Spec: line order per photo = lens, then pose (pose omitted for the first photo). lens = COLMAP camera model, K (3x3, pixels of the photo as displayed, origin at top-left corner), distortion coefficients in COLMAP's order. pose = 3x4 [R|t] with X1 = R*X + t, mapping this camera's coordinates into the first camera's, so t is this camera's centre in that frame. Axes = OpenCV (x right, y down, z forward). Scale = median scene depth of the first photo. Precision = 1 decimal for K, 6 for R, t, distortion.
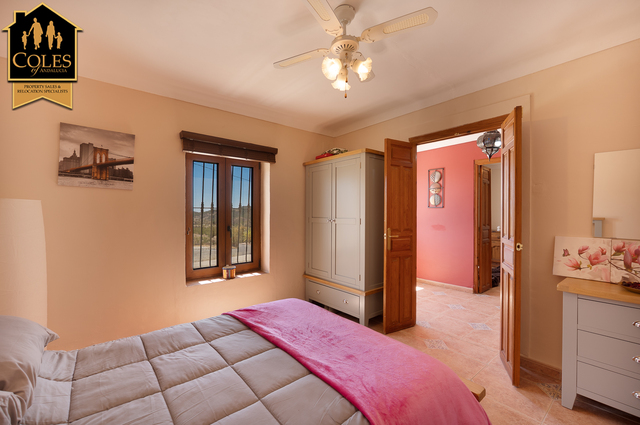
lens RADIAL K [[269.1, 0, 320.0], [0, 269.1, 214.0], [0, 0, 1]] dist [-0.002637, -0.000359]
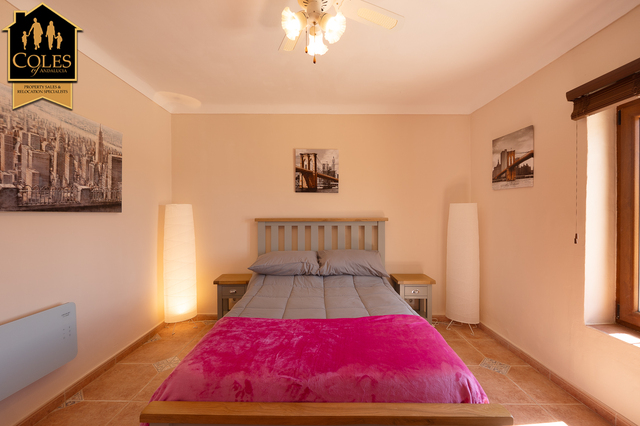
lens RADIAL K [[269.1, 0, 318.8], [0, 269.1, 212.2], [0, 0, 1]] dist [-0.002637, -0.000359]
pose [[-0.642310, 0.003382, -0.766437, 0.494595], [0.001996, 0.999994, 0.002739, -0.006991], [0.766442, 0.000229, -0.642313, 1.109607]]
